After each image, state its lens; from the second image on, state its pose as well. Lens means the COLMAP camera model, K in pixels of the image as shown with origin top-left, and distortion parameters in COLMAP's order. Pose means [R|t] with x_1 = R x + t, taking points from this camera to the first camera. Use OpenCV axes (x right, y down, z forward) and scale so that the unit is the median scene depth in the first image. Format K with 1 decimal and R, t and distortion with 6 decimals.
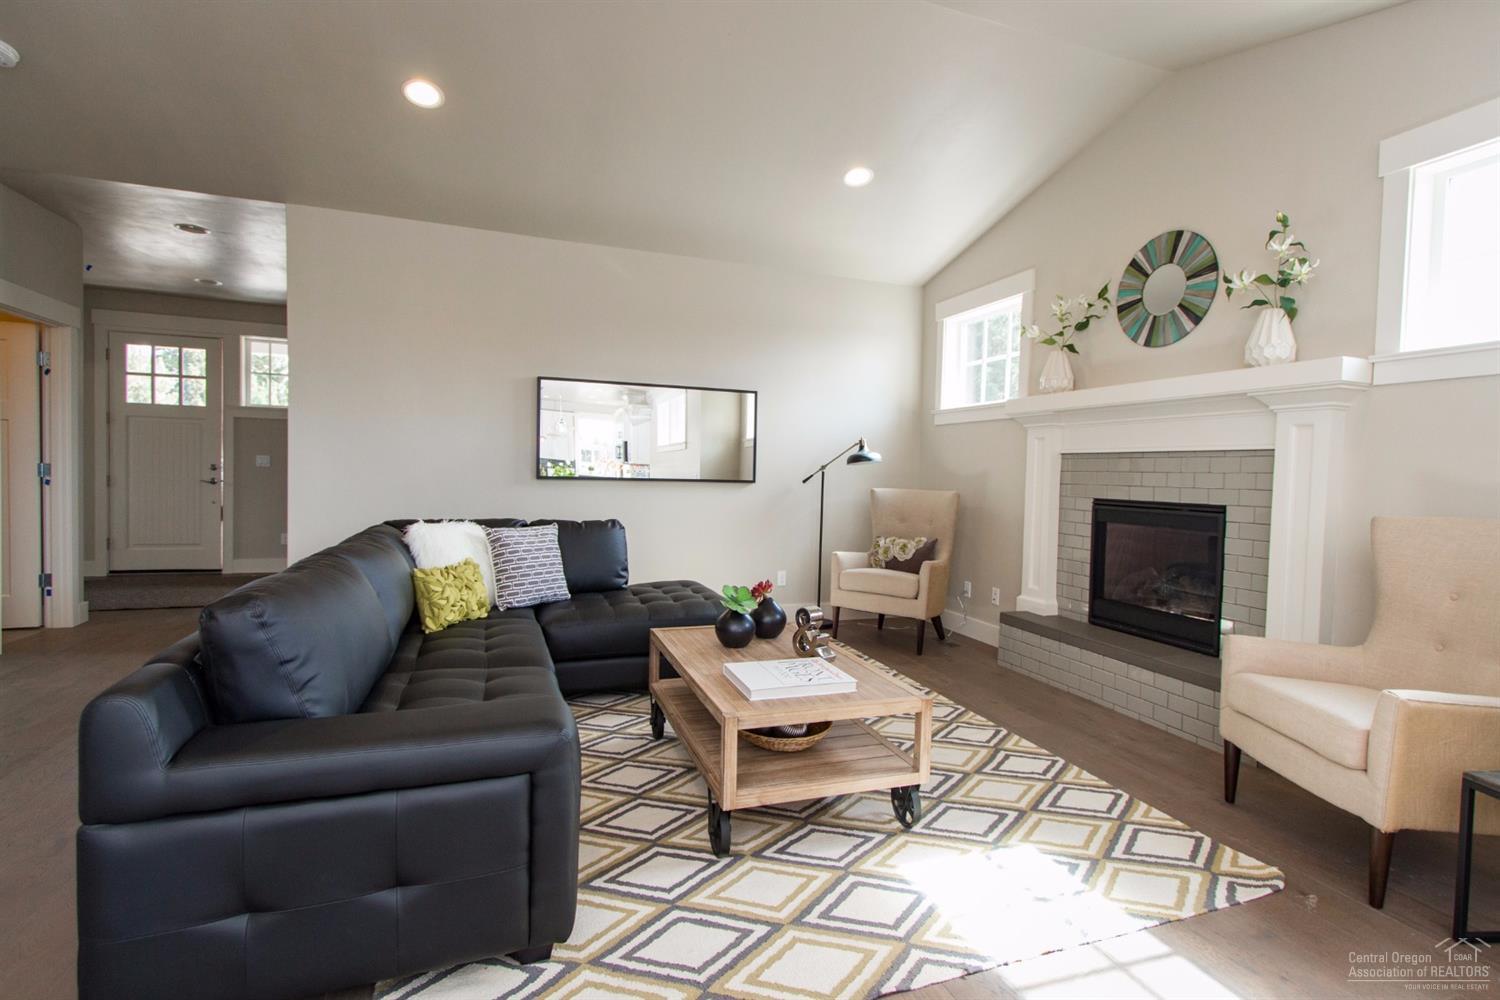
lens RADIAL K [[714.6, 0, 756.1], [0, 714.6, 497.5], [0, 0, 1]] dist [0.003647, -0.000068]
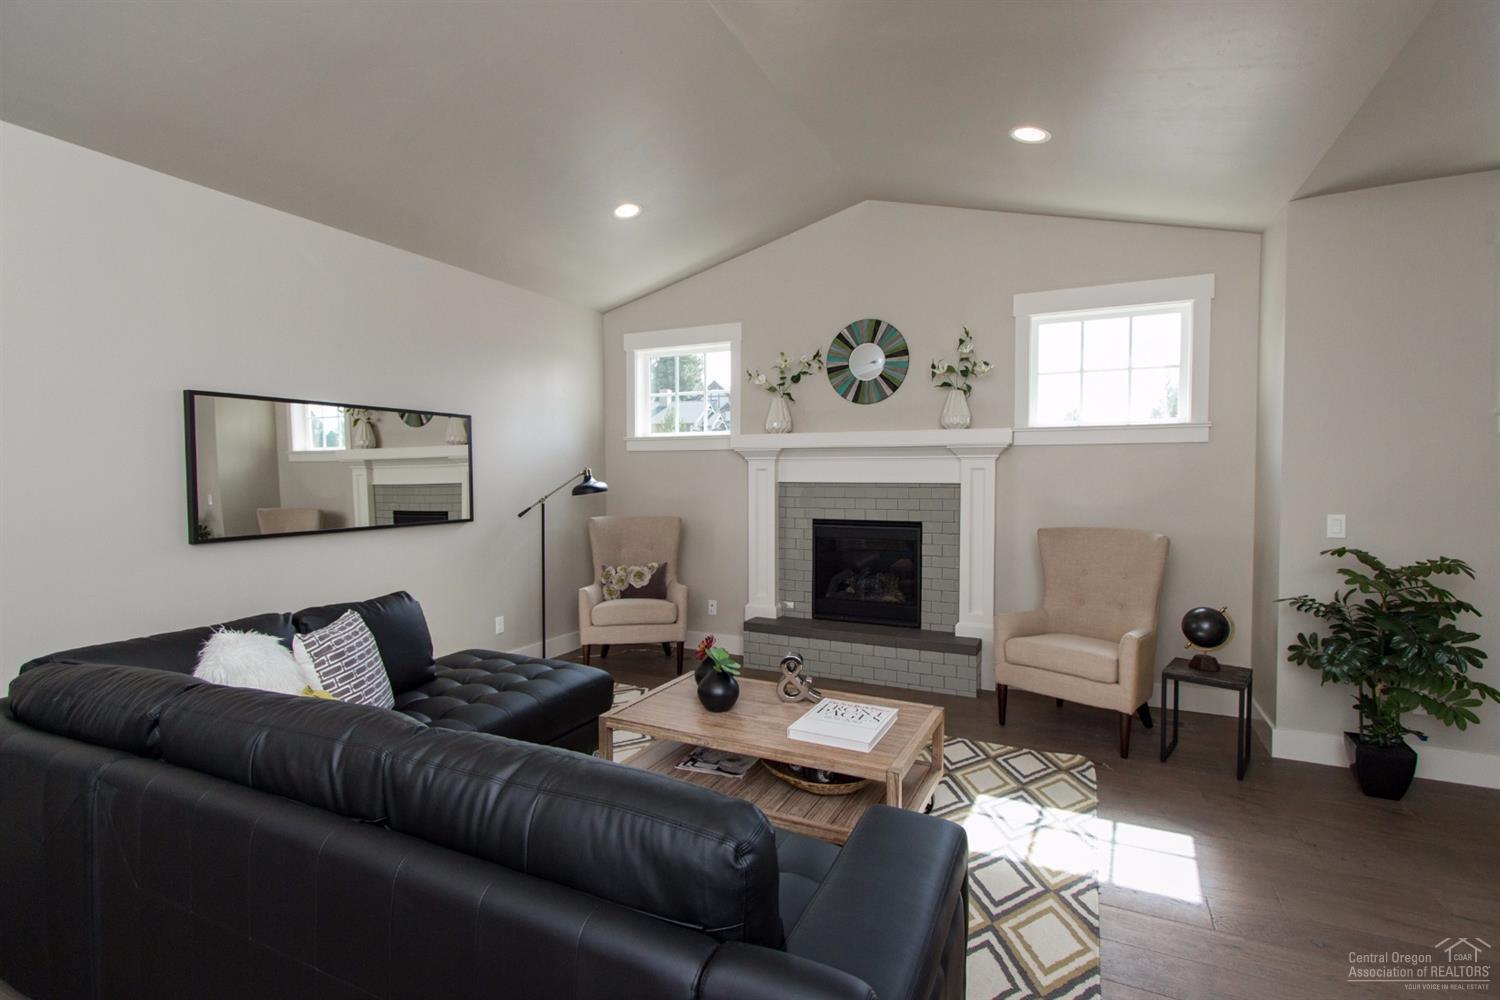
lens RADIAL K [[703.9, 0, 758.0], [0, 703.9, 498.0], [0, 0, 1]] dist [0.002772, 0.000417]
pose [[0.705628, -0.053194, 0.706583, -0.484790], [0.045062, 0.998528, 0.030172, -0.080121], [-0.707148, 0.010549, 0.706987, 0.204994]]
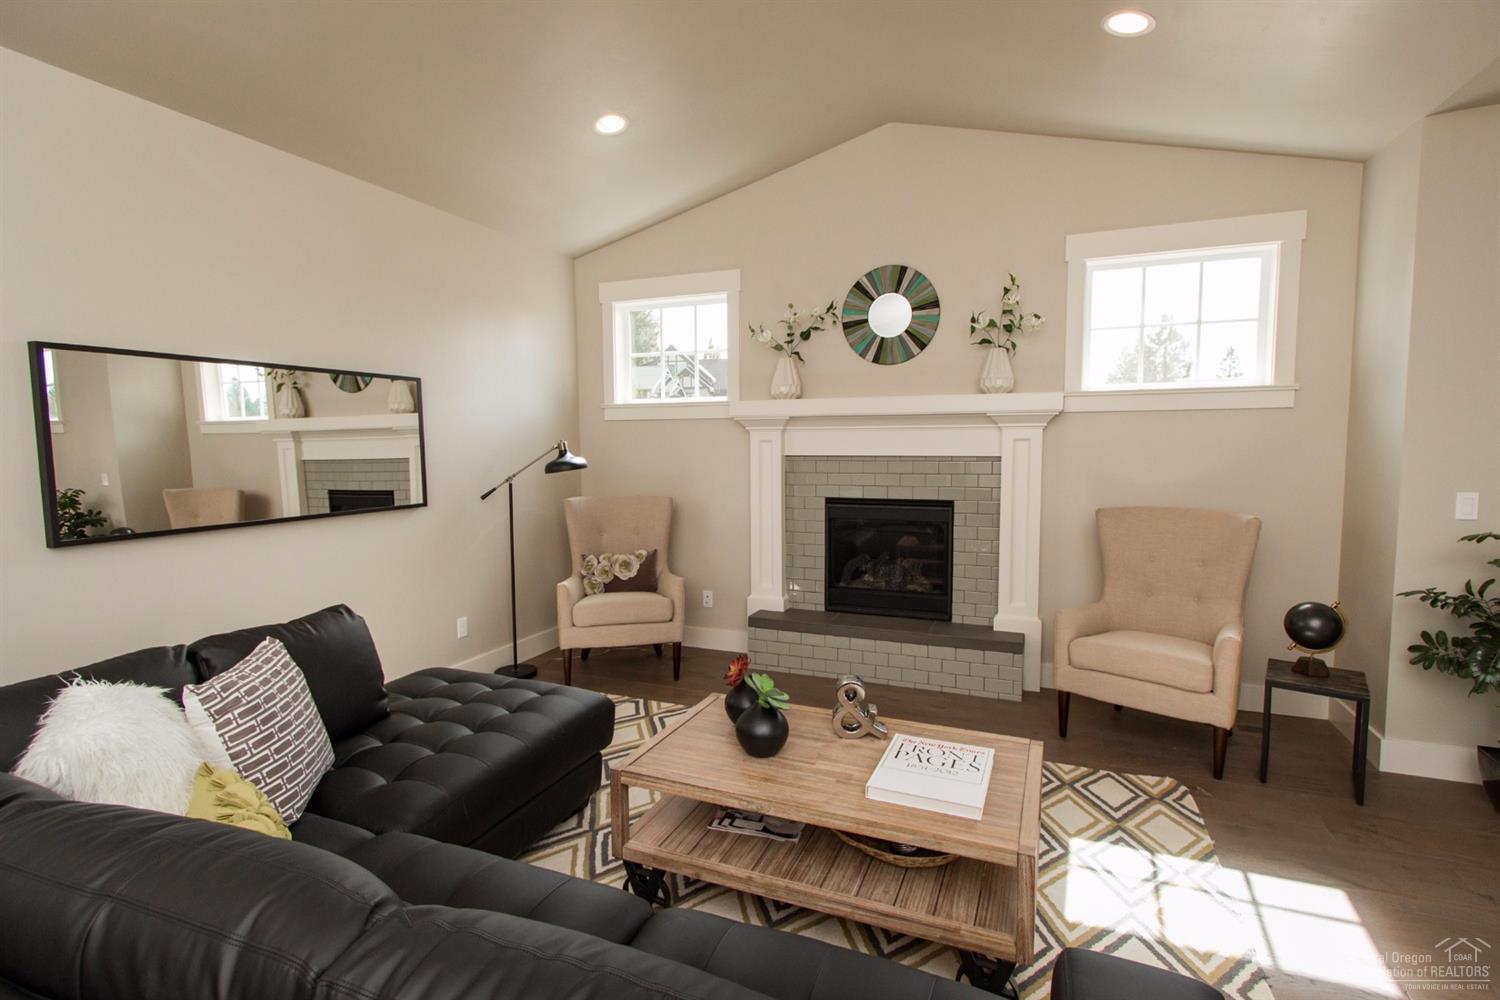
lens RADIAL K [[714.6, 0, 756.1], [0, 714.6, 497.5], [0, 0, 1]] dist [0.003647, -0.000068]
pose [[0.662292, -0.091453, 0.743644, -0.426716], [0.050891, 0.995721, 0.077129, -0.092102], [-0.747516, -0.013237, 0.664112, 0.370757]]
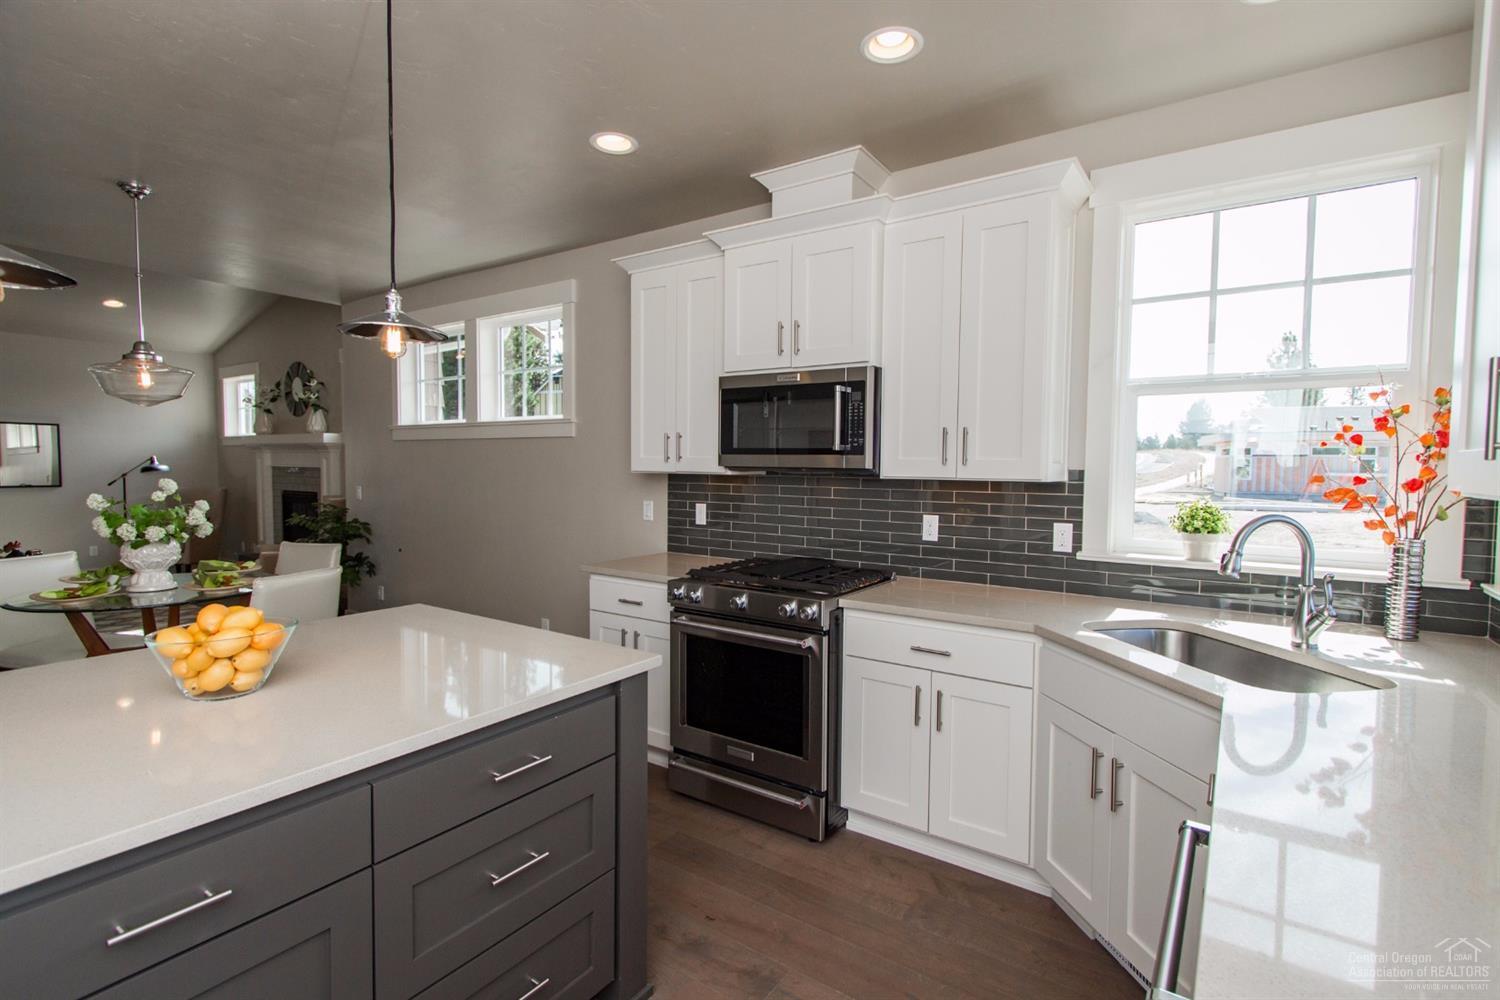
lens RADIAL K [[697.2, 0, 752.9], [0, 697.2, 496.0], [0, 0, 1]] dist [0.004821, 0.000447]
pose [[0.807831, -0.053135, 0.587015, 0.404011], [0.036308, 0.998523, 0.040417, -0.012678], [-0.588295, -0.011337, 0.808567, -1.343475]]
